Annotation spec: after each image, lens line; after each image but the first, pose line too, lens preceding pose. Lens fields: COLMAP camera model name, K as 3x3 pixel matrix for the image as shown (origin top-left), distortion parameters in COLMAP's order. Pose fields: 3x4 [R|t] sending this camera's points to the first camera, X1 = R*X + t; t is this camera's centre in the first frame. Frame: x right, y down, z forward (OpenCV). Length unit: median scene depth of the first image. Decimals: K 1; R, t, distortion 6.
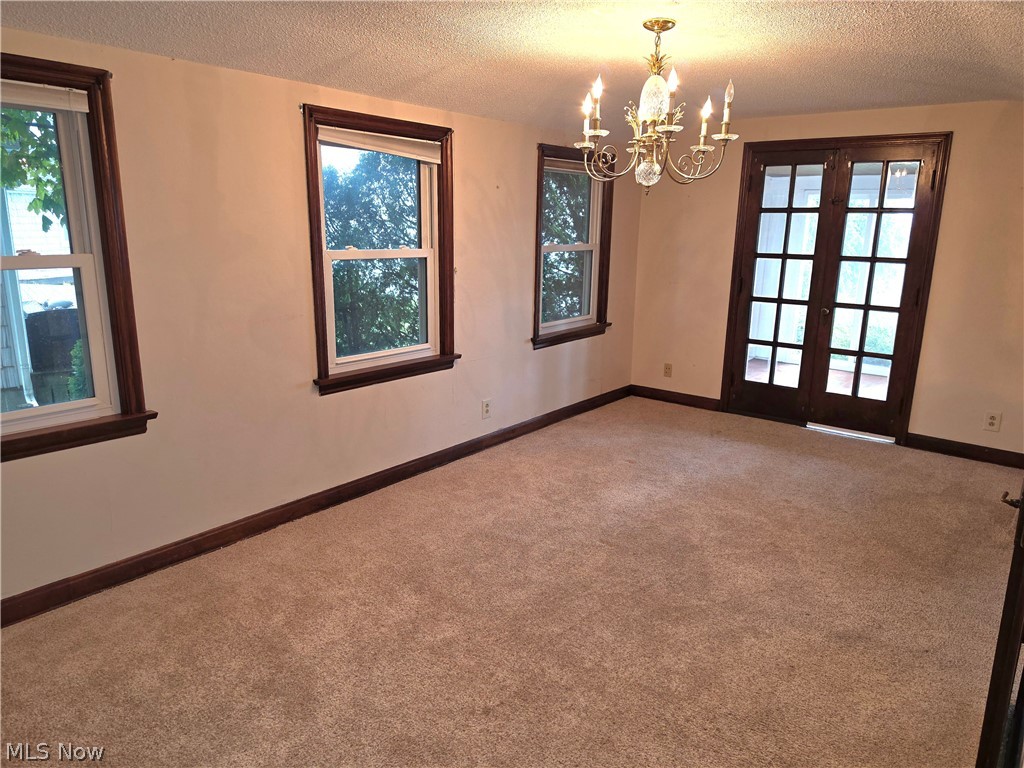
lens RADIAL K [[700.5, 0, 506.0], [0, 700.5, 383.6], [0, 0, 1]] dist [0.093082, -0.124708]
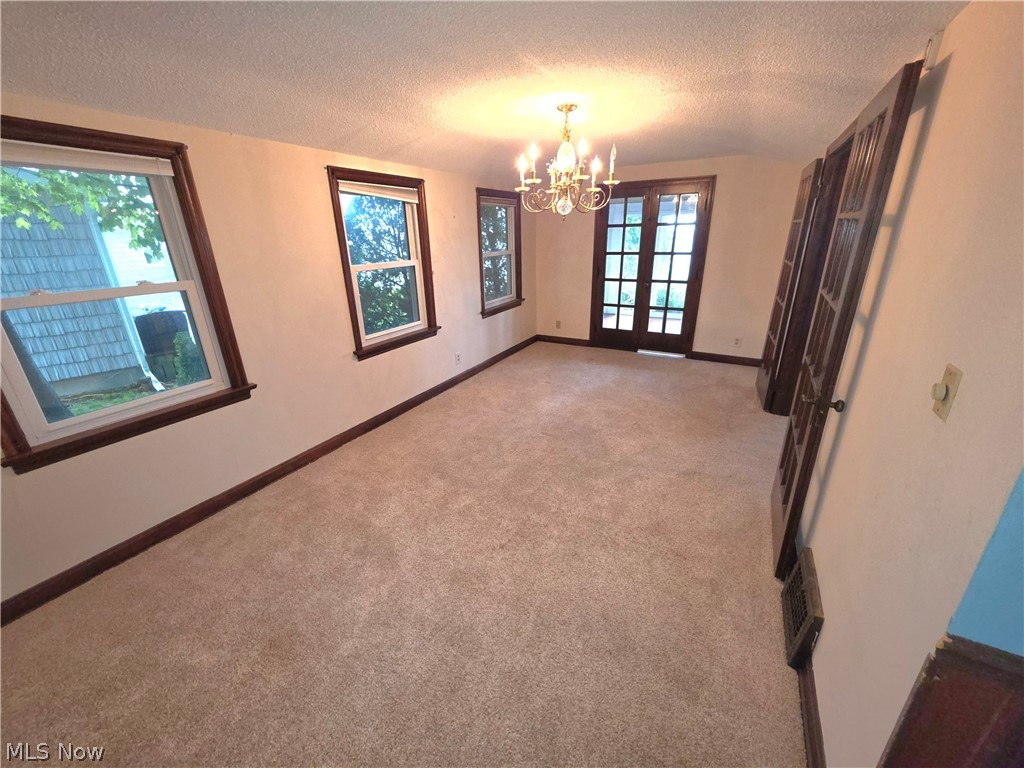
lens RADIAL K [[408.0, 0, 505.7], [0, 408.0, 383.3], [0, 0, 1]] dist [-0.002096, -0.000485]
pose [[0.986389, -0.092433, 0.135990, -0.069206], [0.074720, 0.988689, 0.130044, -0.027720], [-0.146472, -0.118113, 0.982138, 0.059707]]
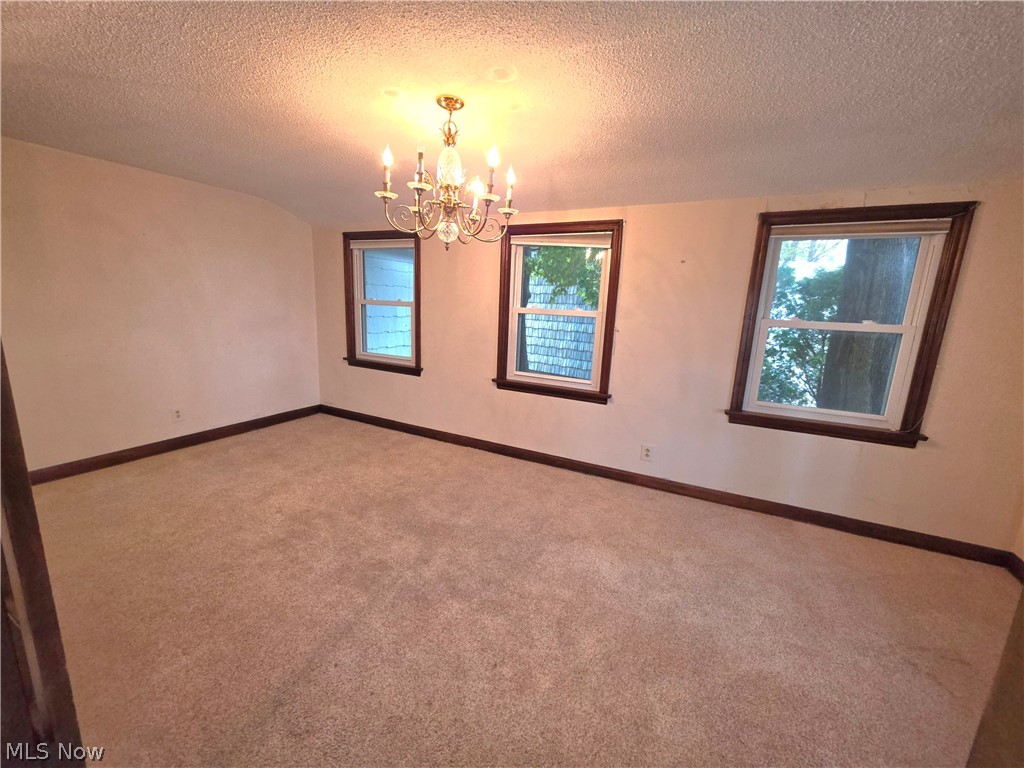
lens RADIAL K [[409.5, 0, 512.5], [0, 409.5, 382.7], [0, 0, 1]] dist [0.000035, 0.000024]
pose [[0.200350, 0.176573, -0.963681, 0.724629], [-0.256934, 0.958667, 0.122237, -0.130688], [0.945434, 0.223113, 0.237437, 0.784094]]
